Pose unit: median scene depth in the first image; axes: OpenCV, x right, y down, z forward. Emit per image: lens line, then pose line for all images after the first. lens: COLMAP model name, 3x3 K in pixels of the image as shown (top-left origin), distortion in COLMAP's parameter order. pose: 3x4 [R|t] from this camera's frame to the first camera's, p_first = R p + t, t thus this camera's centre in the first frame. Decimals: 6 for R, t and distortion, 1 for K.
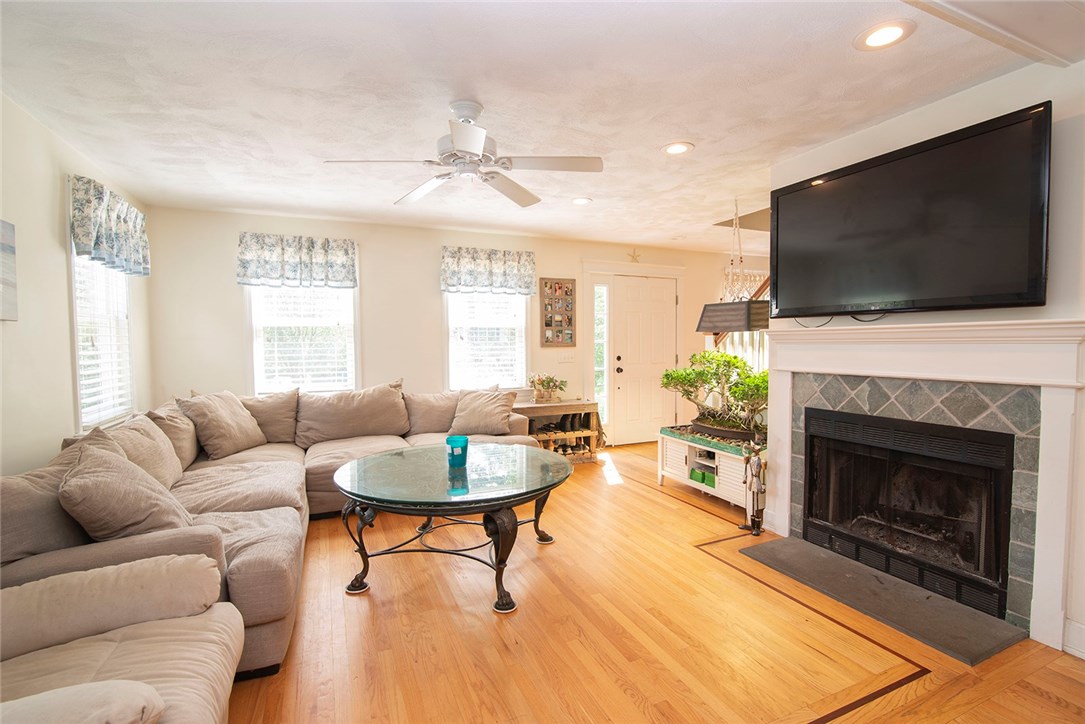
lens RADIAL K [[496.1, 0, 539.4], [0, 496.1, 364.5], [0, 0, 1]] dist [-0.021183, 0.000944]
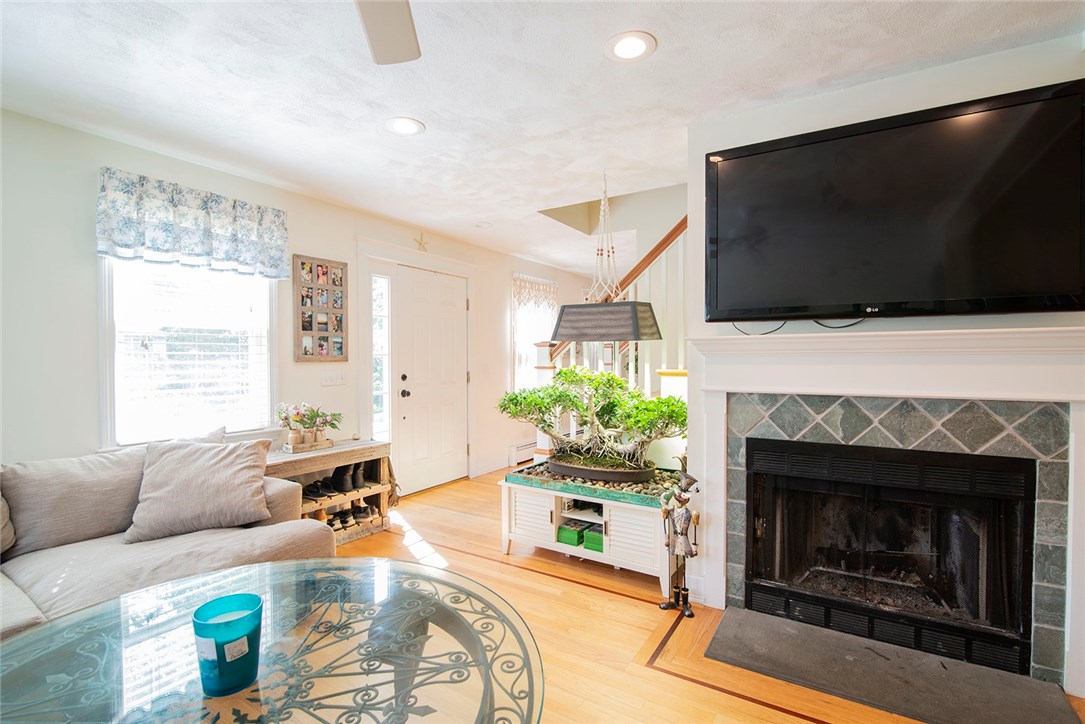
lens RADIAL K [[496.1, 0, 539.4], [0, 496.1, 364.8], [0, 0, 1]] dist [-0.021183, 0.000944]
pose [[0.827844, -0.004391, 0.560942, -0.125734], [0.022386, 0.999431, -0.025214, -0.011934], [-0.560512, 0.033430, 0.827471, 0.402178]]
